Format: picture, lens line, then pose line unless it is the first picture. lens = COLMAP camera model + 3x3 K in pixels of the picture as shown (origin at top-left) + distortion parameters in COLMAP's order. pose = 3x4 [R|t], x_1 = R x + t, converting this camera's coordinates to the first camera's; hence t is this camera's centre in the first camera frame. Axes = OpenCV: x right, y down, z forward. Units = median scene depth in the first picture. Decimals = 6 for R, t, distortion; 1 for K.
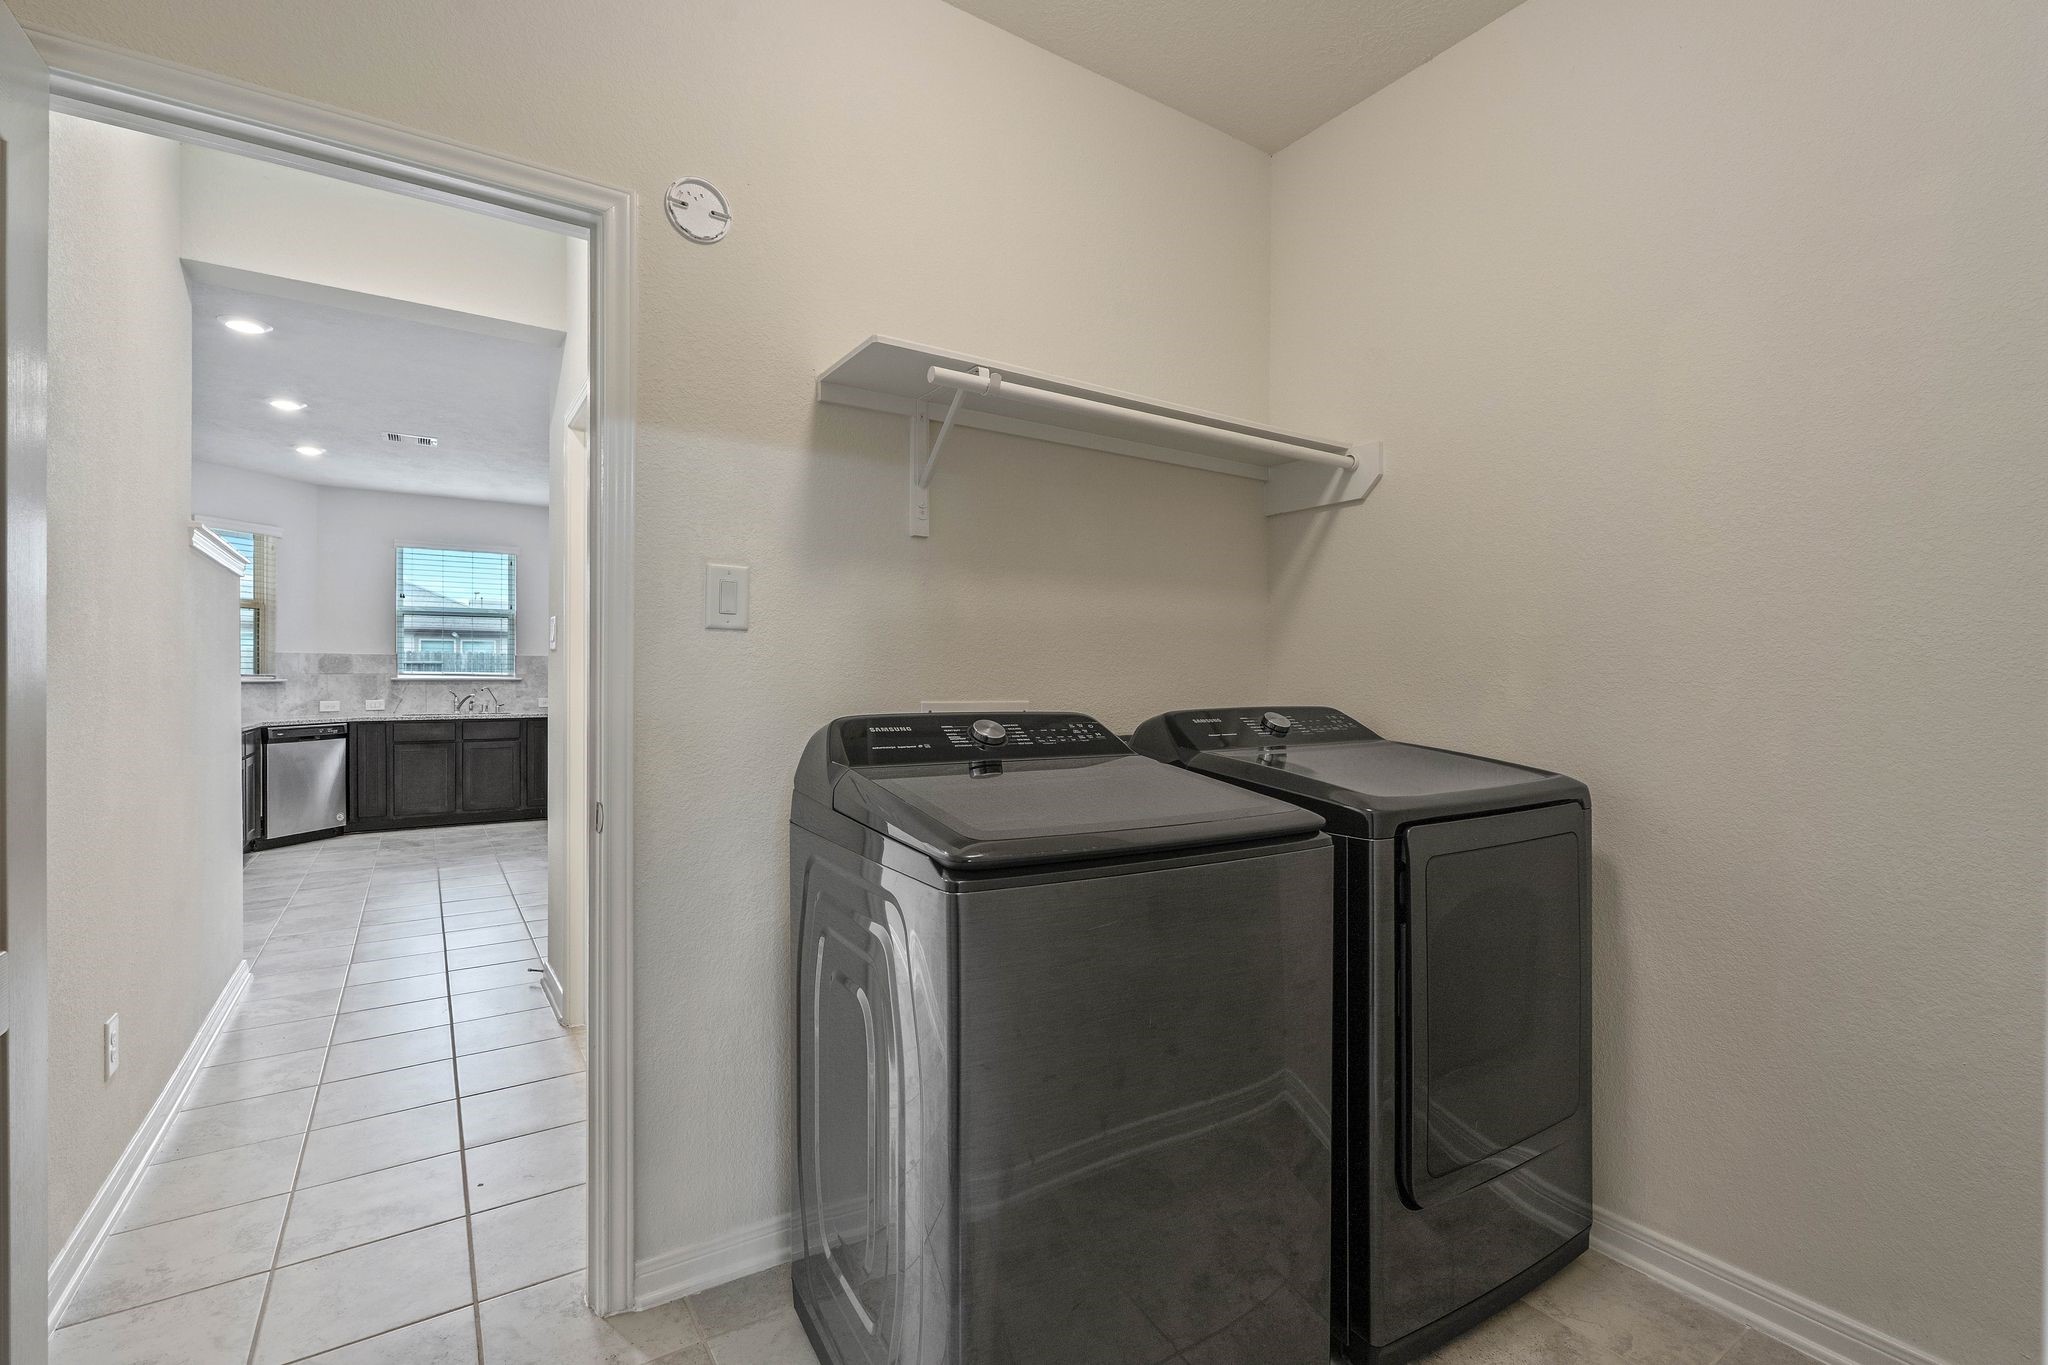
lens RADIAL K [[925.2, 0, 1024.5], [0, 925.2, 684.7], [0, 0, 1]] dist [-0.003713, 0.000307]
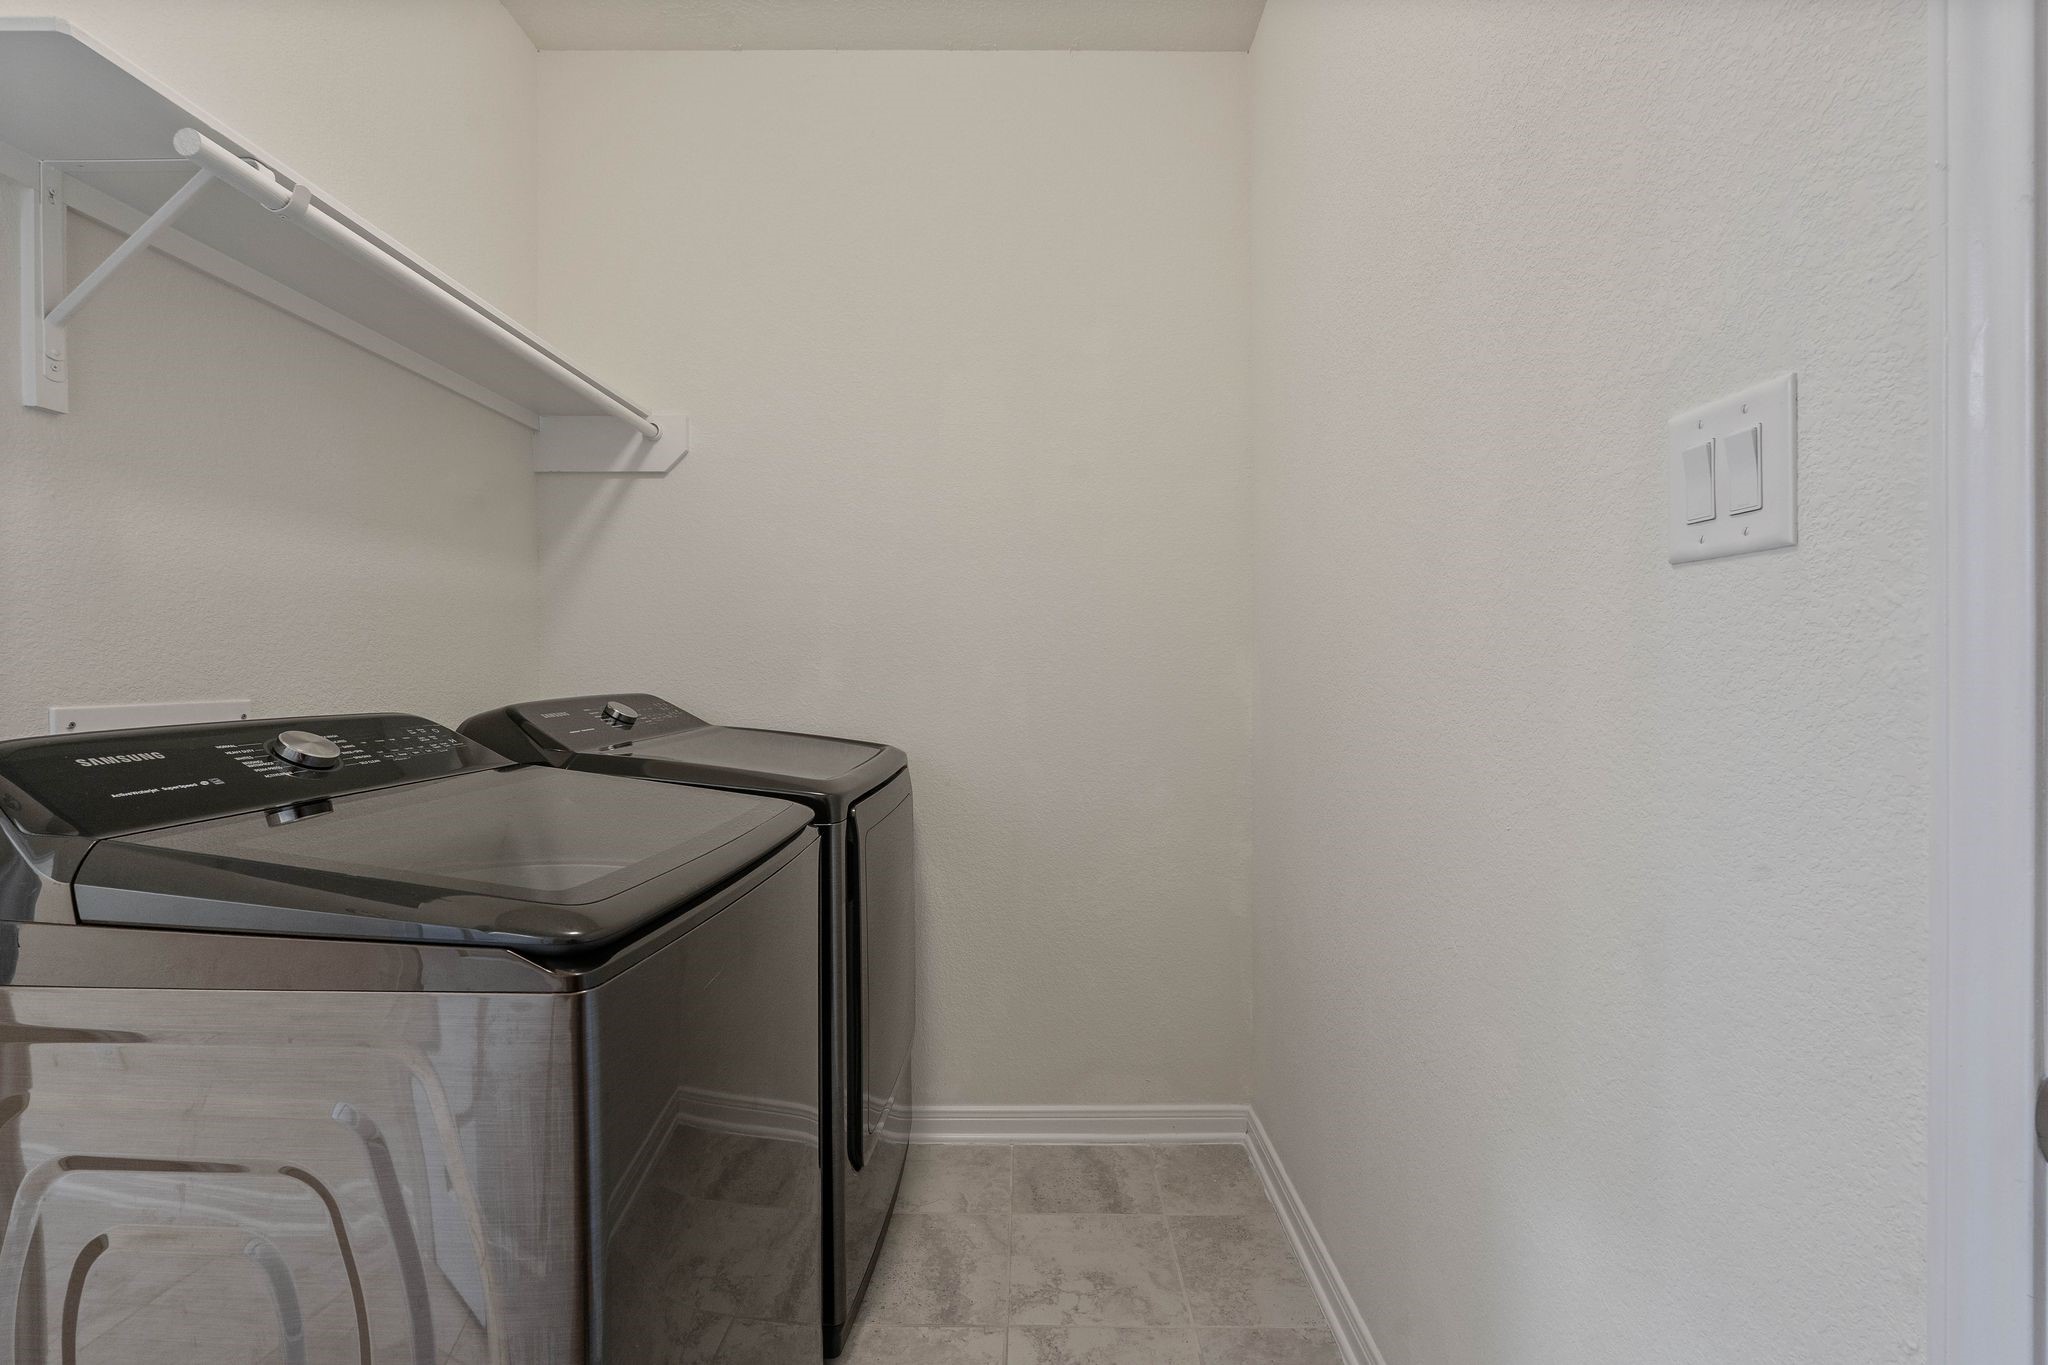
lens RADIAL K [[912.0, 0, 1025.5], [0, 912.0, 668.9], [0, 0, 1]] dist [-0.002843, -0.000136]
pose [[0.548298, -0.009294, 0.836231, -0.277578], [0.005262, 0.999957, 0.007664, -0.006172], [-0.836266, 0.000198, 0.548324, 0.231899]]
